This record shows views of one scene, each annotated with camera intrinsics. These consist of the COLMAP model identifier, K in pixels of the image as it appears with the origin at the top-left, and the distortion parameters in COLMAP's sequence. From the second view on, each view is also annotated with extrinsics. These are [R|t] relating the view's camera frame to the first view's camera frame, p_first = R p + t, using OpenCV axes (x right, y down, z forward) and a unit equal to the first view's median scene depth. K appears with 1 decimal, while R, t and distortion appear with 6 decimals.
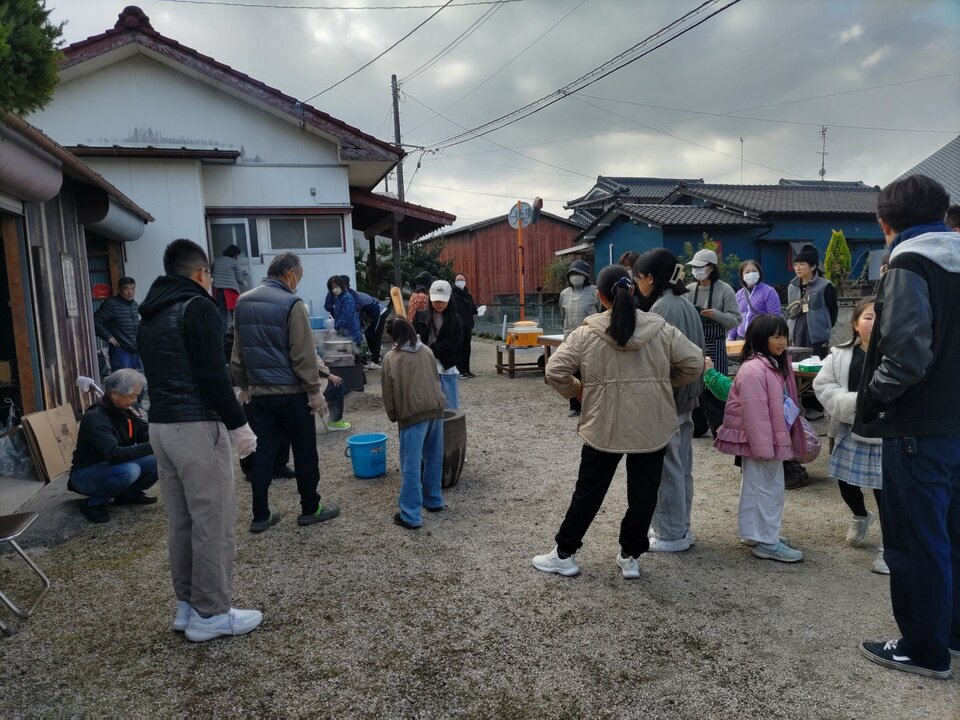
lens RADIAL K [[722.6, 0, 480.0], [0, 722.6, 360.0], [0, 0, 1]] dist [0.052677, -0.002935]
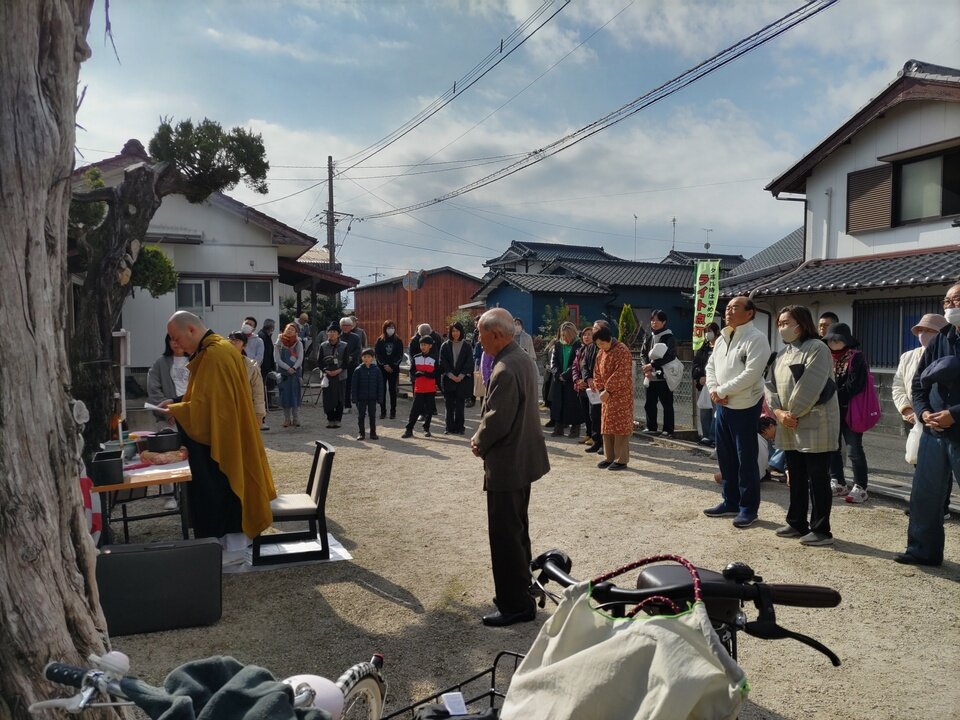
lens RADIAL K [[722.6, 0, 480.0], [0, 722.6, 360.0], [0, 0, 1]] dist [0.052677, -0.002935]
pose [[0.996525, 0.039415, 0.073381, 0.102245], [-0.034879, 0.997460, -0.062104, 0.028108], [-0.075643, 0.059328, 0.995368, -0.380880]]
